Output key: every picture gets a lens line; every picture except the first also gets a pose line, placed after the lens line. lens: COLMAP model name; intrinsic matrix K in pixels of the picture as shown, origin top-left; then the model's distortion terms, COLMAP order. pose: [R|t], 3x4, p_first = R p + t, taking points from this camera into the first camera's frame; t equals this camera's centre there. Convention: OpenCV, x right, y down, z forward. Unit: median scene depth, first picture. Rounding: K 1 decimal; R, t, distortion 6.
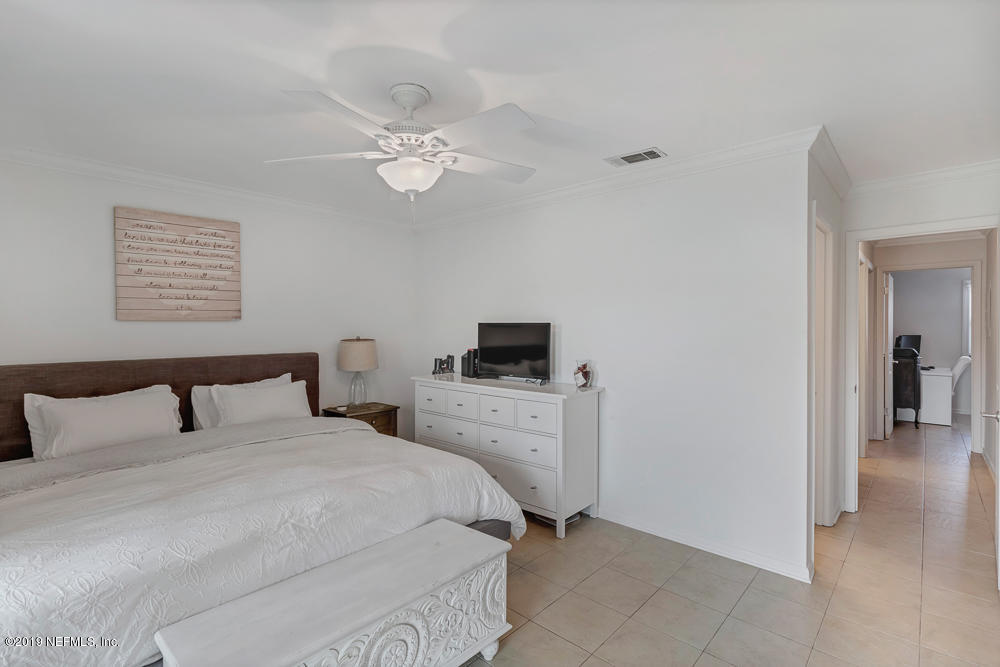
lens RADIAL K [[474.3, 0, 500.0], [0, 474.3, 333.5], [0, 0, 1]] dist [0.000417, -0.000219]
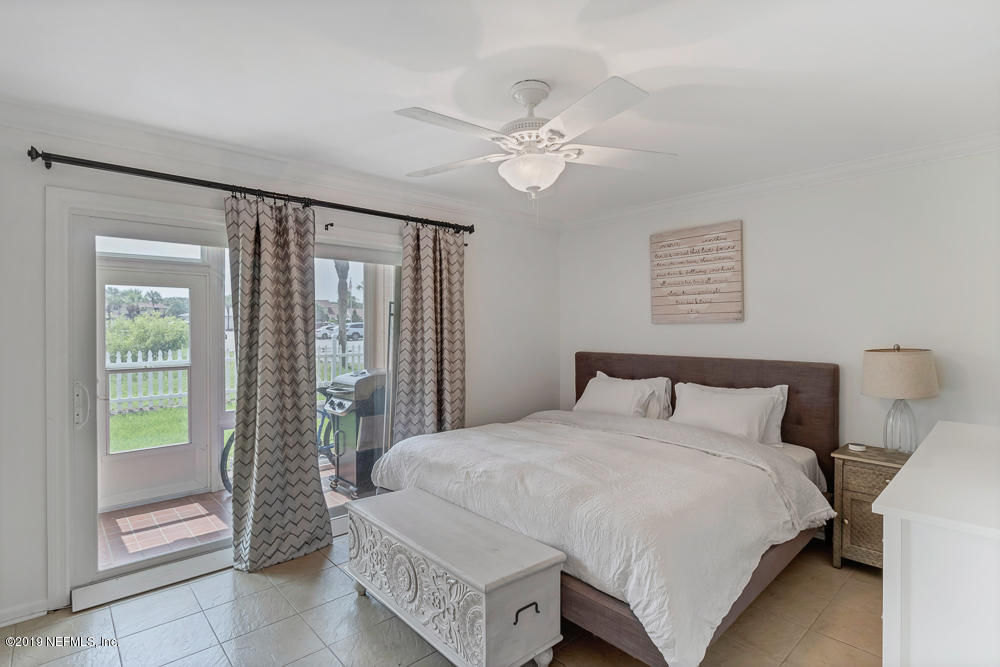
lens RADIAL K [[501.6, 0, 500.0], [0, 501.6, 333.5], [0, 0, 1]] dist [-0.003244, -0.000388]
pose [[-0.107658, 0.011070, -0.994126, 0.555349], [-0.018023, 0.999752, 0.013085, -0.010178], [0.994025, 0.019326, -0.107432, 0.692065]]
